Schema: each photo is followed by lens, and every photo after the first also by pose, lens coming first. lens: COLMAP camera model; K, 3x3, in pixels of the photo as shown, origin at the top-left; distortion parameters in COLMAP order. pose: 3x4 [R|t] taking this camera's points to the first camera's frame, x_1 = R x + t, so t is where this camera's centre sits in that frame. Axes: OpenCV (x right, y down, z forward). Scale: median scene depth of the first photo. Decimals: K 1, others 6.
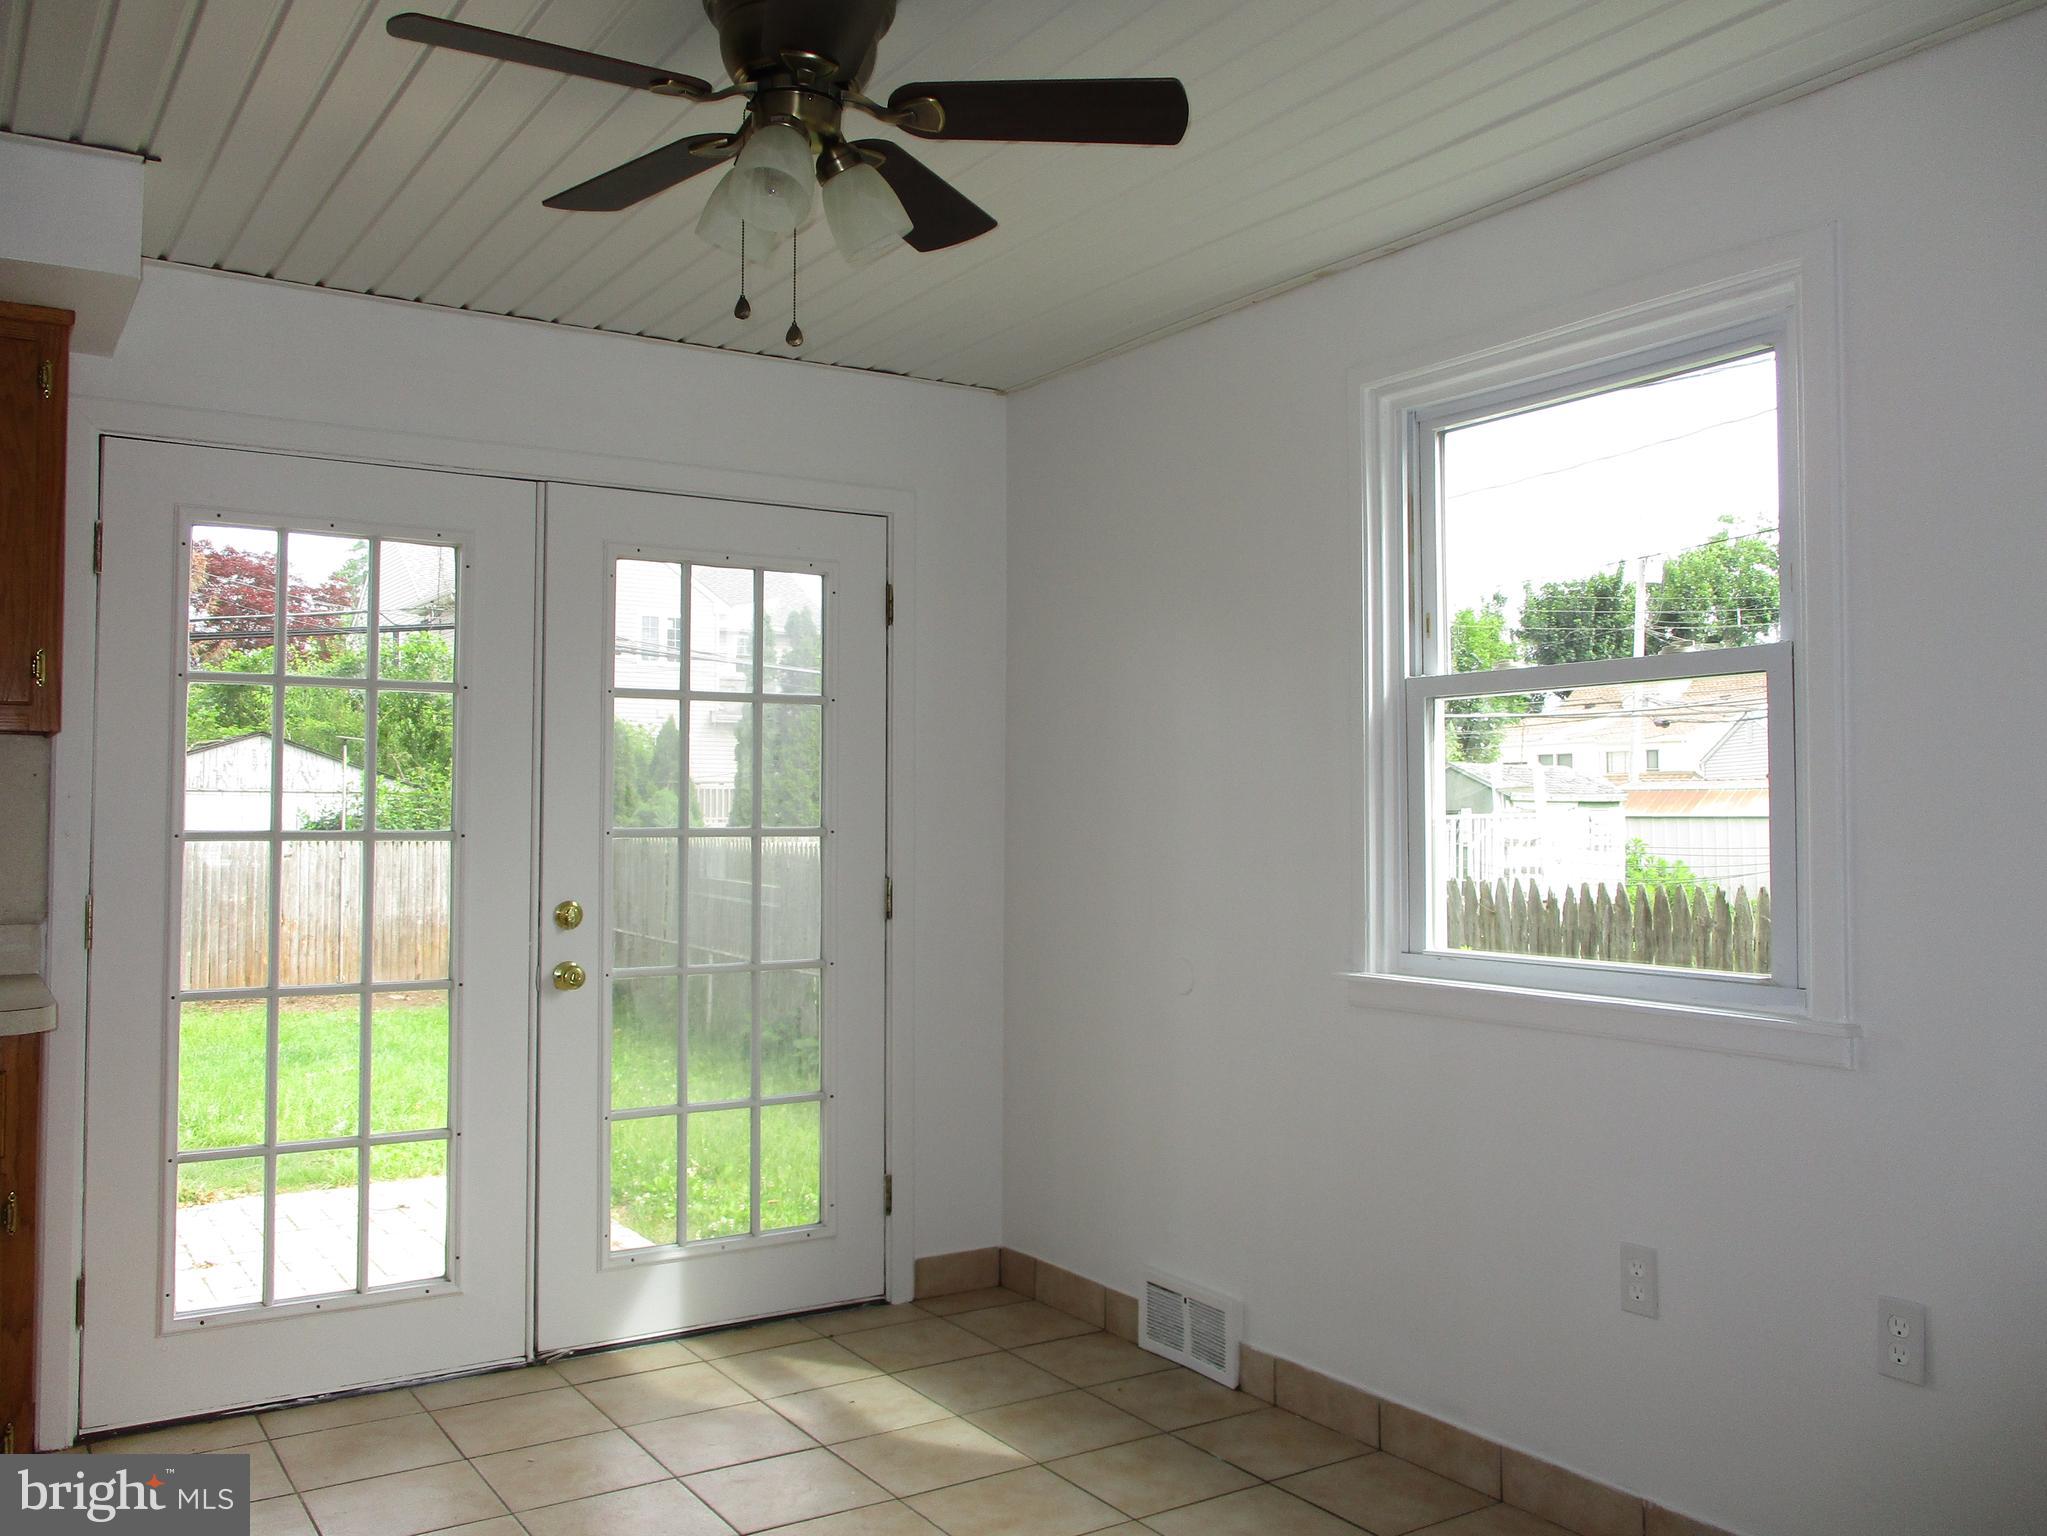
lens RADIAL K [[1713.1, 0, 1025.6], [0, 1713.1, 747.0], [0, 0, 1]] dist [-0.025038, 0.008043]
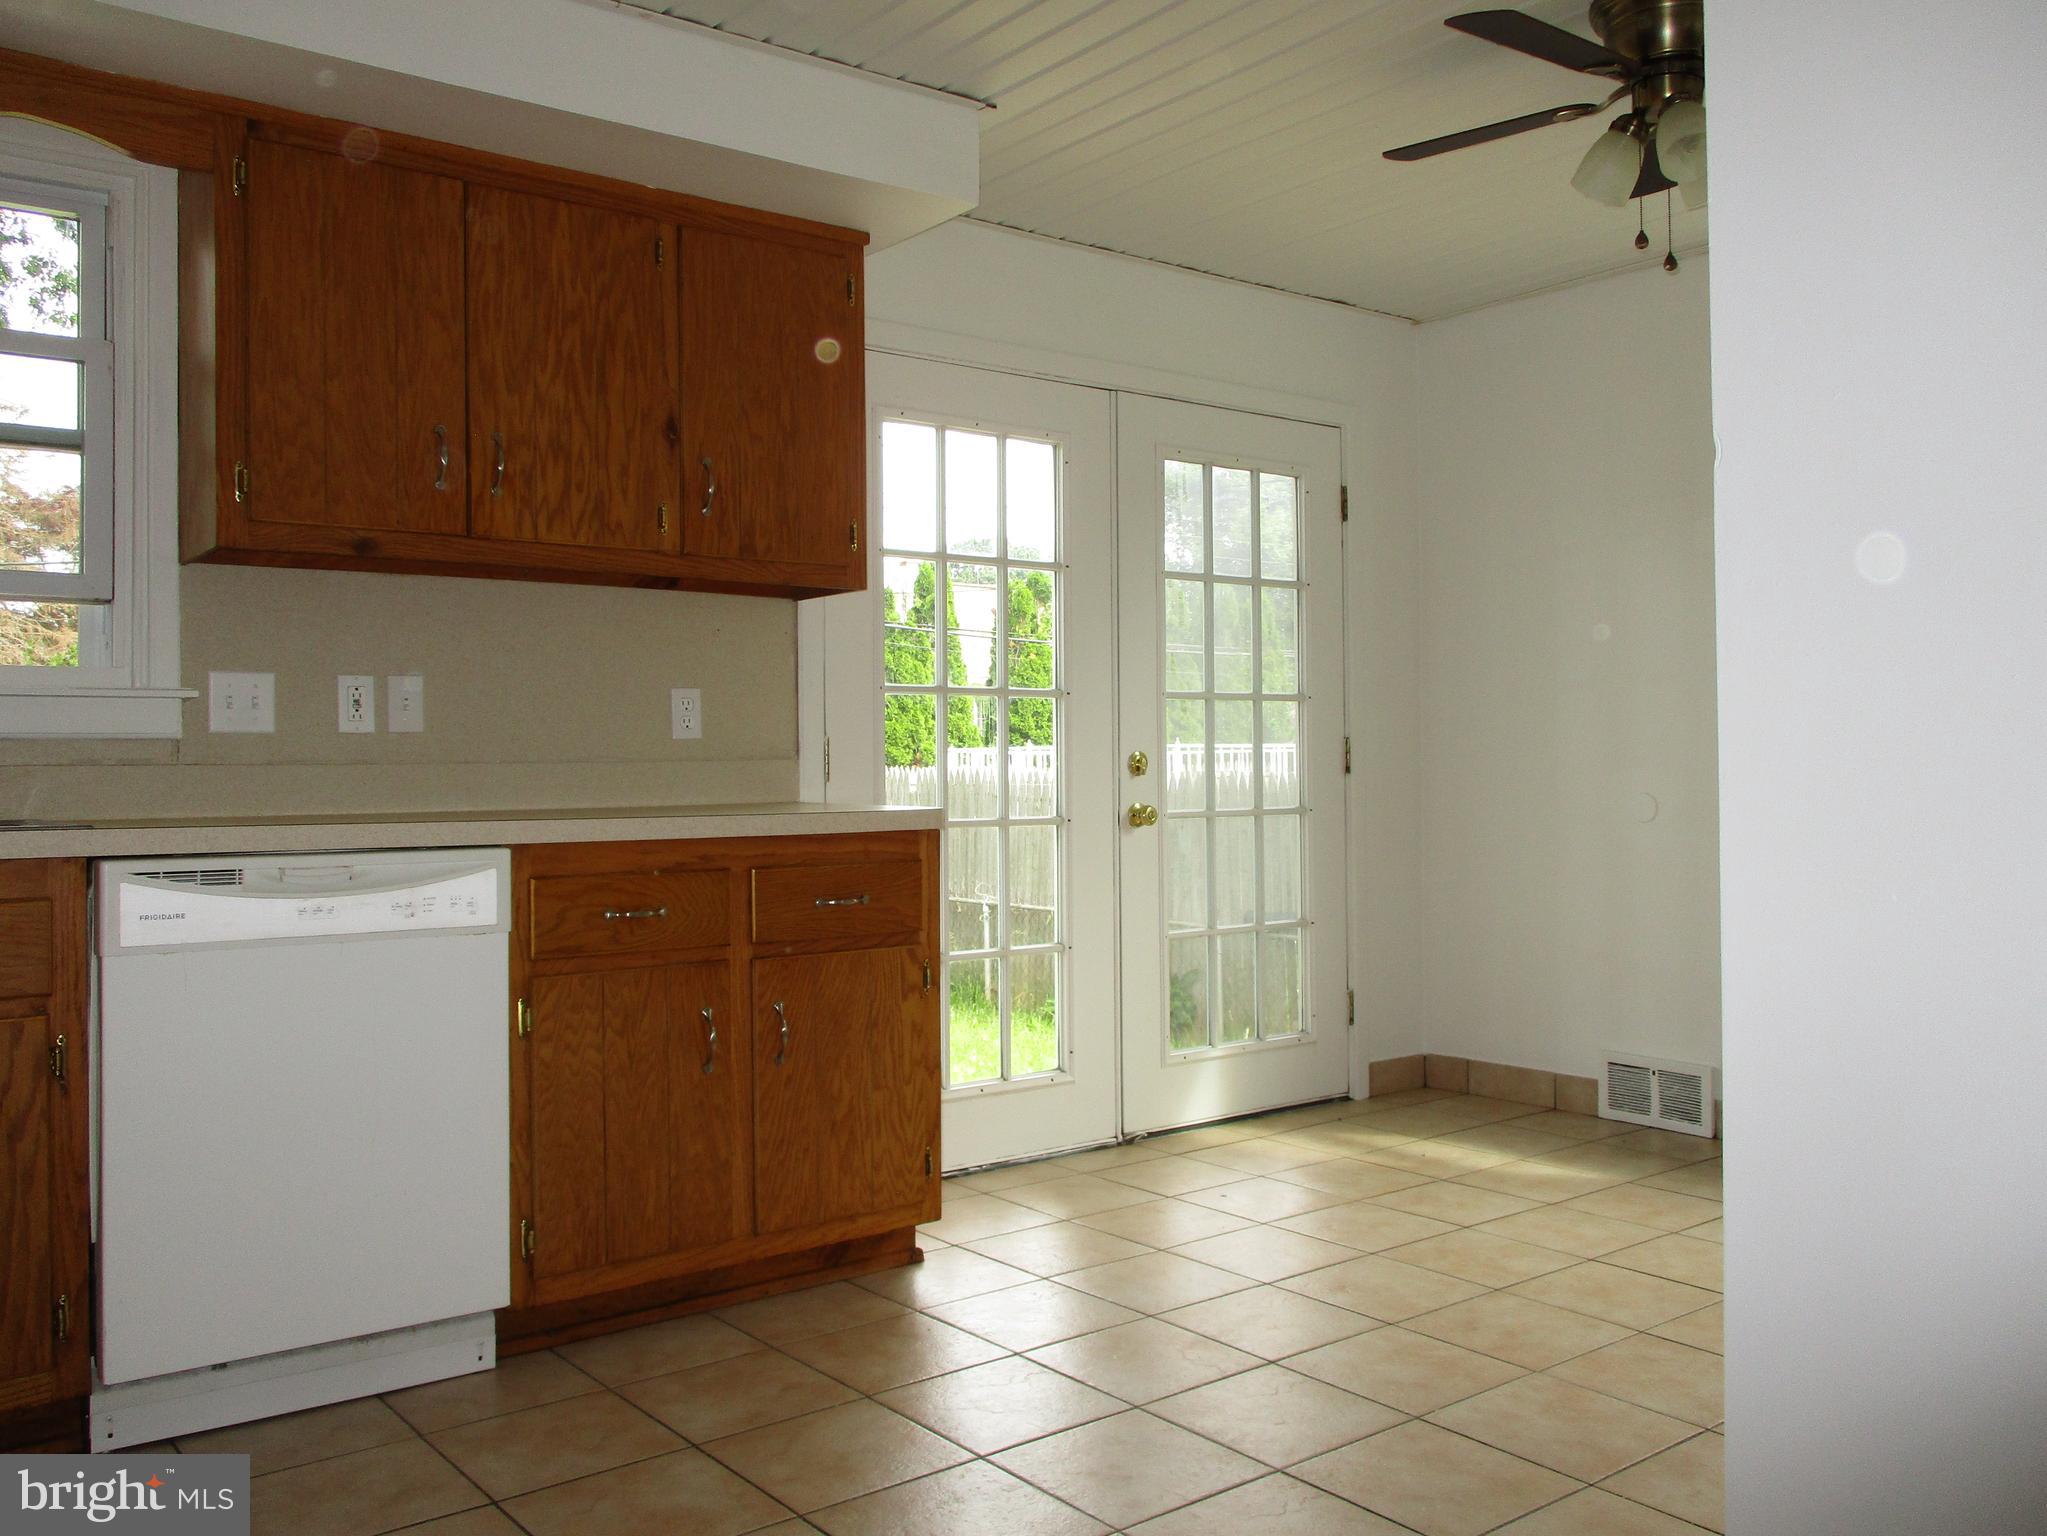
lens RADIAL K [[1713.1, 0, 1025.6], [0, 1713.1, 747.0], [0, 0, 1]] dist [-0.025038, 0.008043]
pose [[0.995928, -0.009704, 0.089627, -0.471517], [0.007345, 0.999619, 0.026611, 0.058144], [-0.089851, -0.025844, 0.995620, -0.167389]]
